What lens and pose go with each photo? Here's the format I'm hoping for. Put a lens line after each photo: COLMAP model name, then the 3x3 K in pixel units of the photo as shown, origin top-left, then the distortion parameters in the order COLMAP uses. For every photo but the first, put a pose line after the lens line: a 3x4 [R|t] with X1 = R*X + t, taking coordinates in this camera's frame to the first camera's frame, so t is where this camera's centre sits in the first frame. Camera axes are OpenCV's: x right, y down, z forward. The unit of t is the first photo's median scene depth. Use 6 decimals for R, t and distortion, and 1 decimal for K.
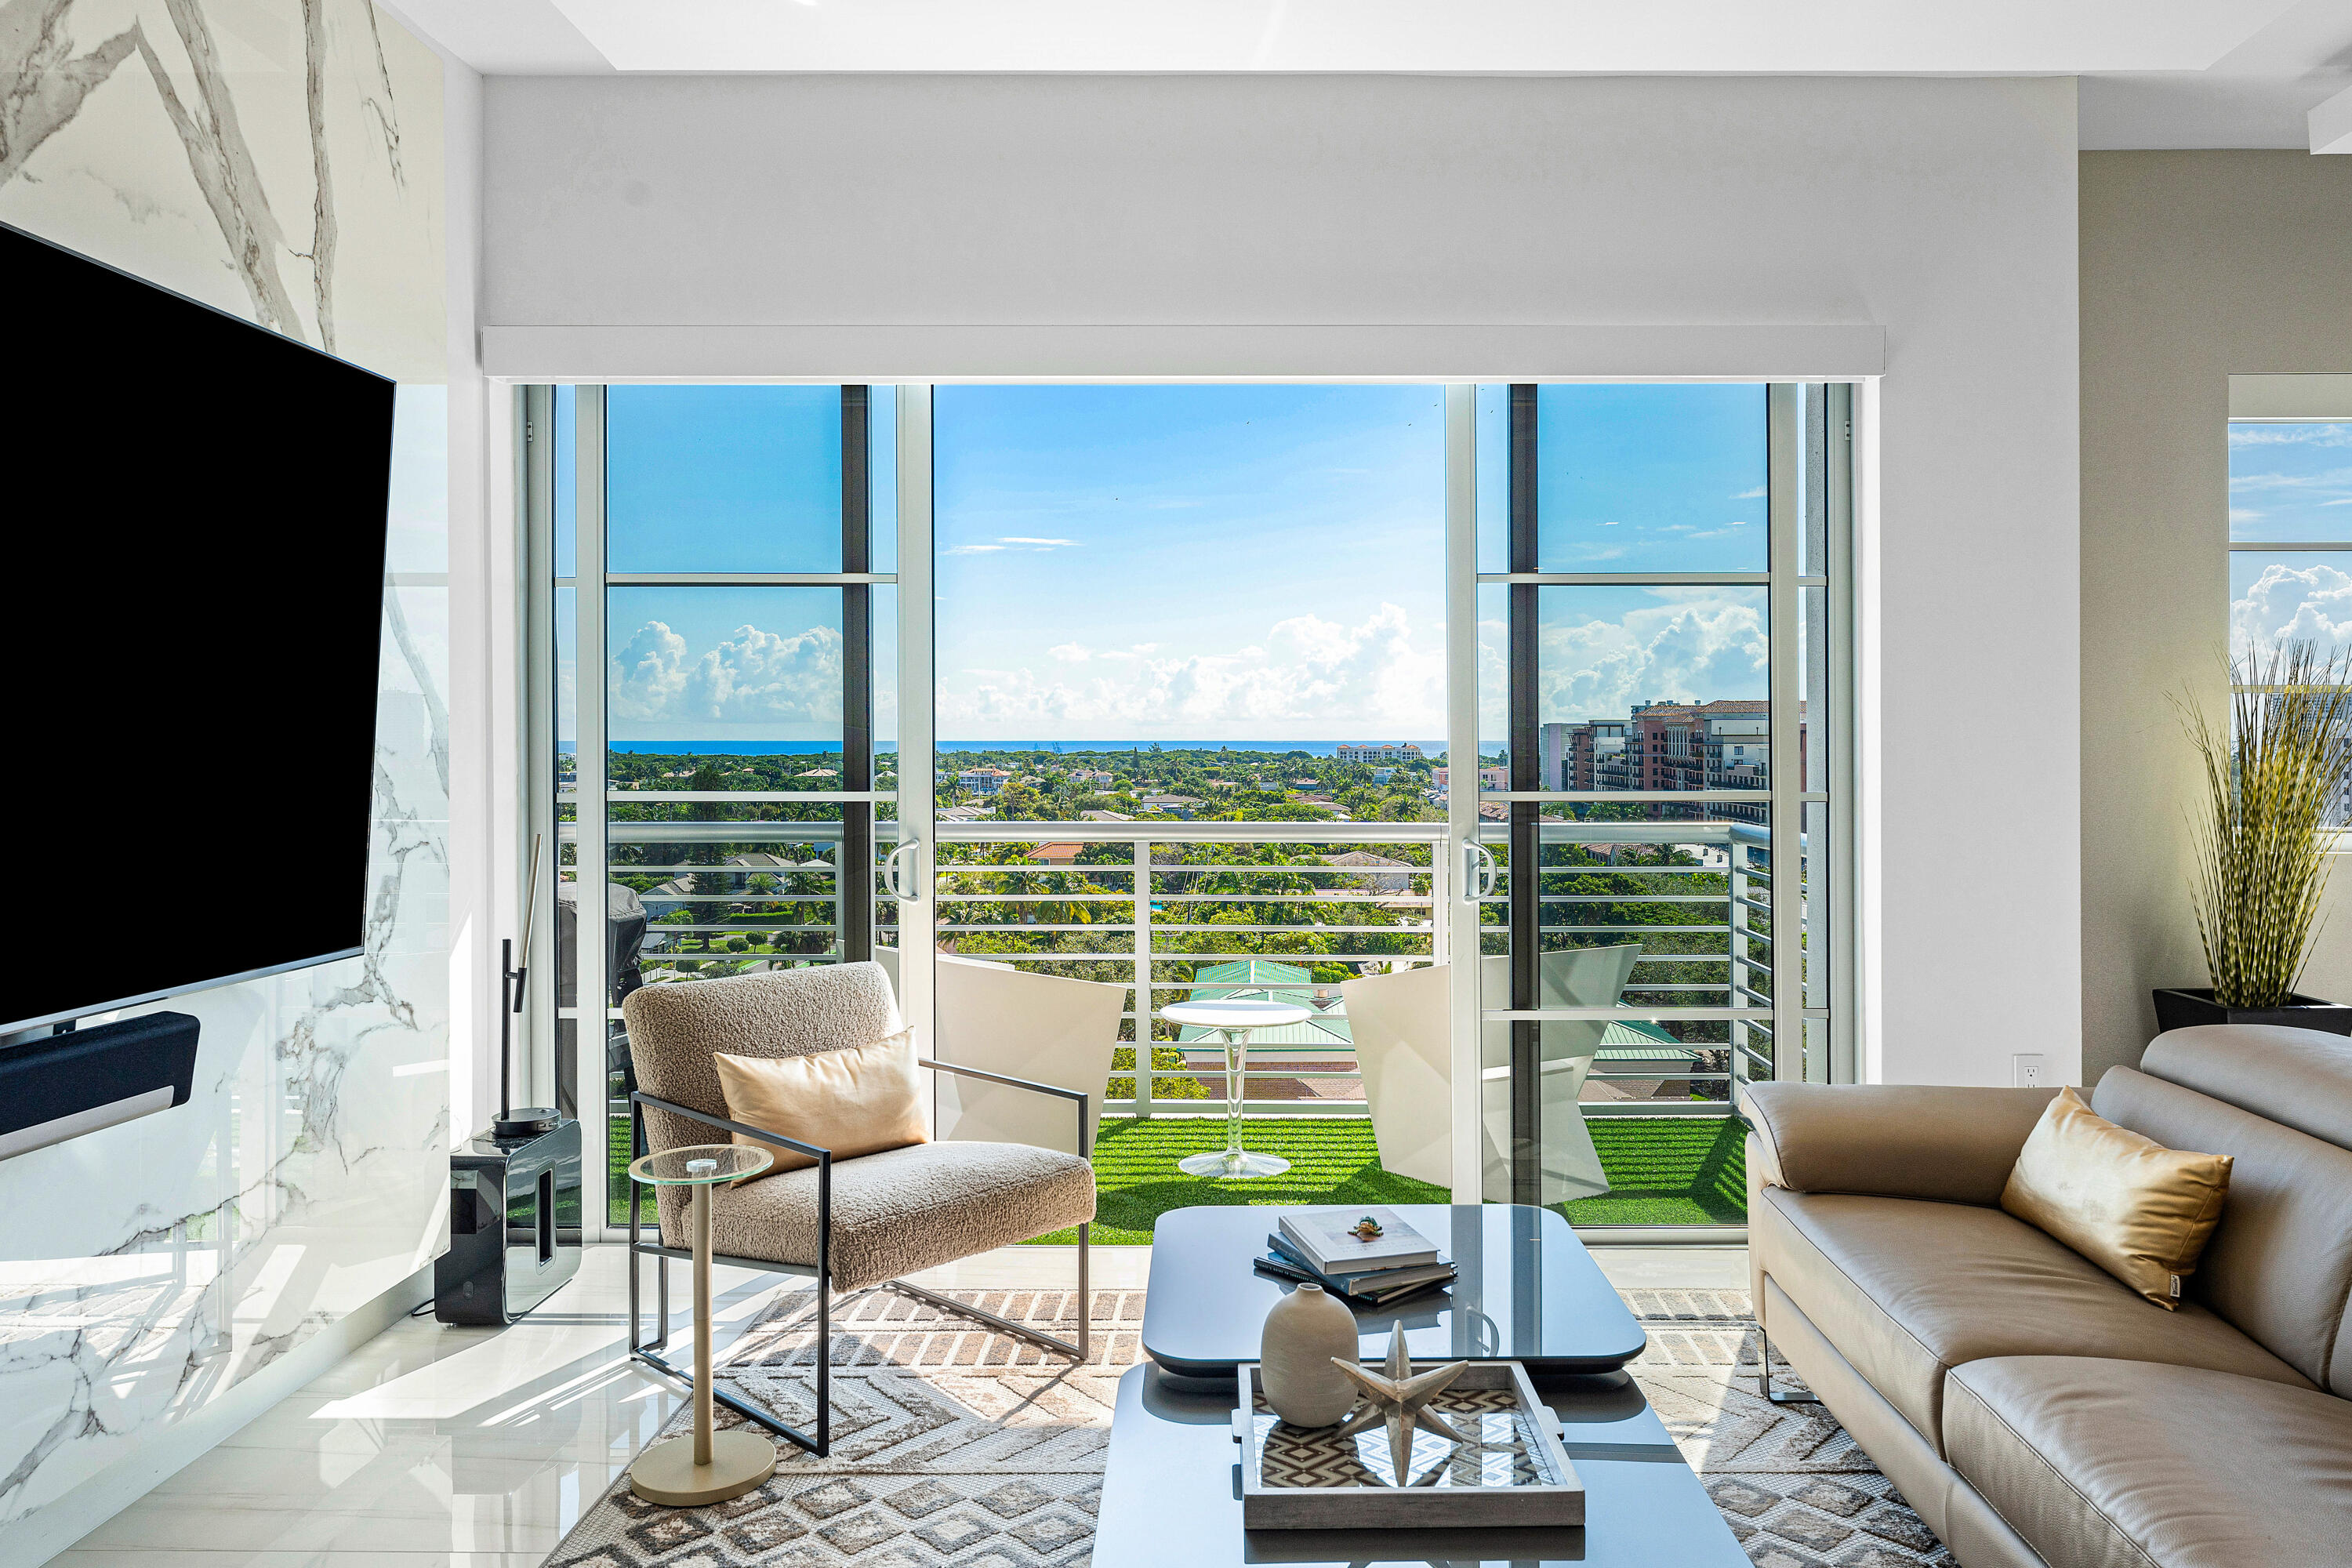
lens RADIAL K [[1637.4, 0, 1188.3], [0, 1637.4, 719.1], [0, 0, 1]] dist [-0.003282, -0.004952]
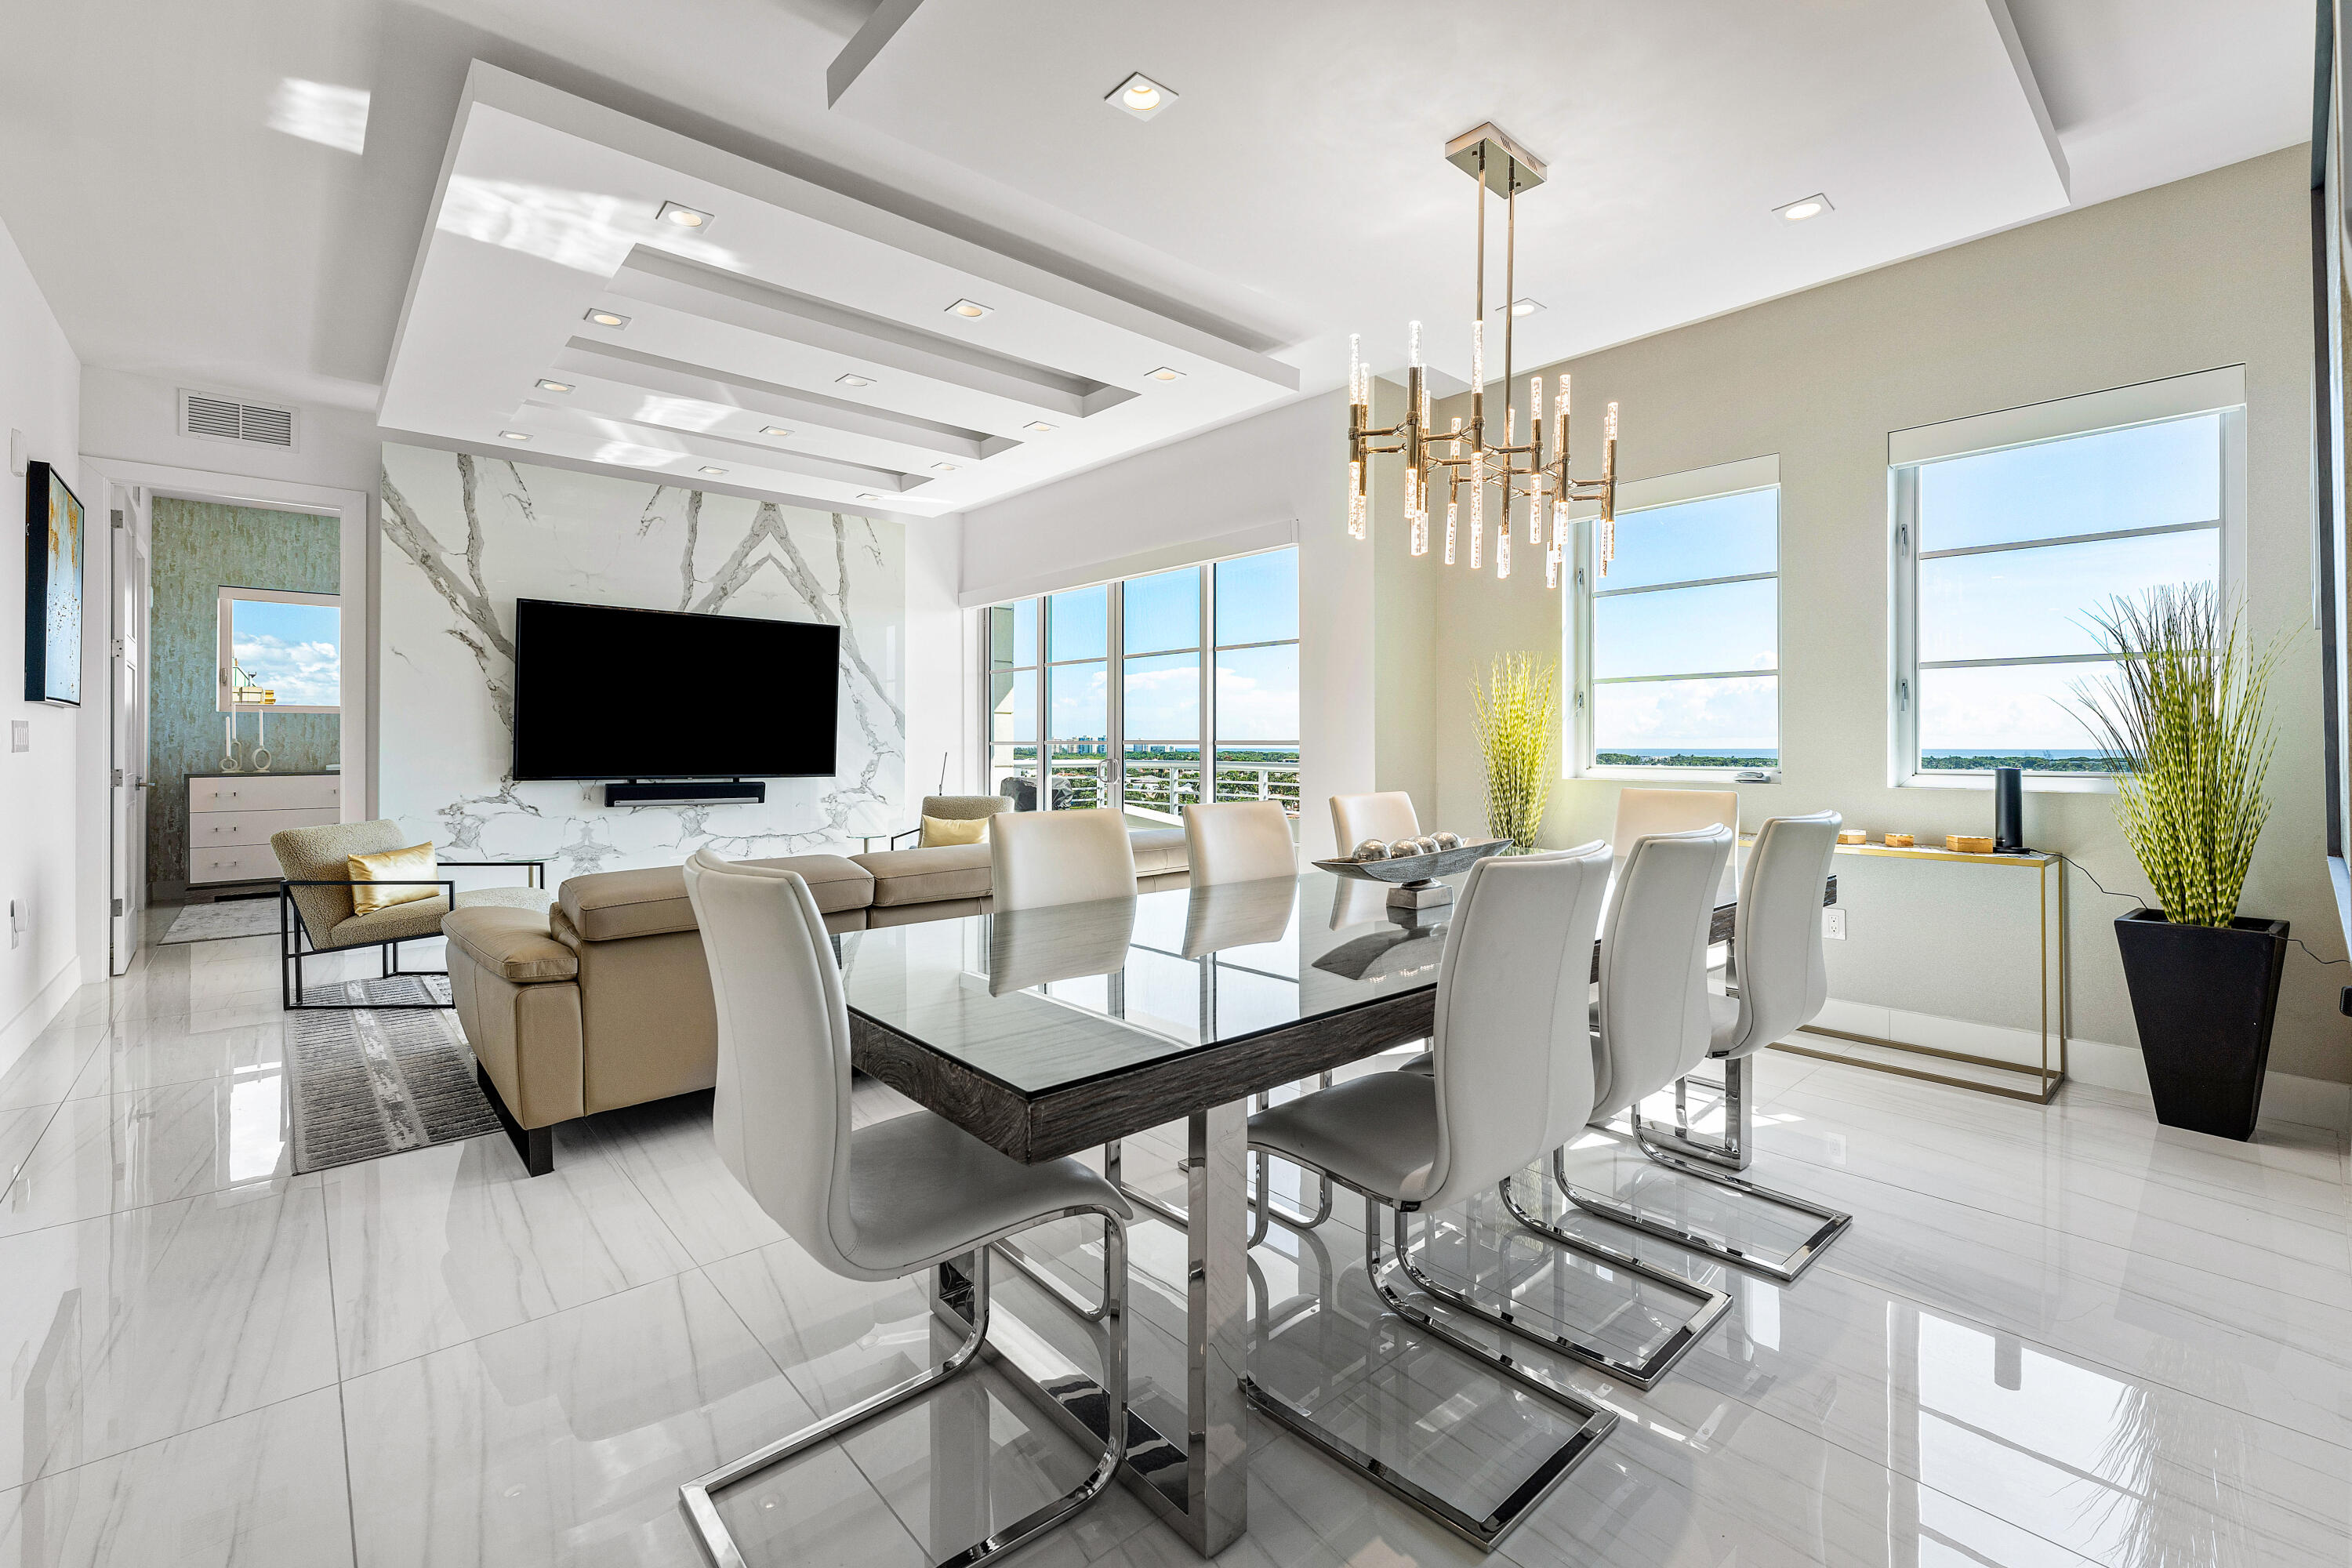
lens RADIAL K [[1005.4, 0, 1185.5], [0, 1005.4, 733.7], [0, 0, 1]] dist [-0.002692, -0.000129]
pose [[0.681932, -0.008815, -0.731362, 1.773015], [0.006981, 0.999960, -0.005543, 0.061756], [0.731382, -0.001326, 0.681967, -0.004559]]
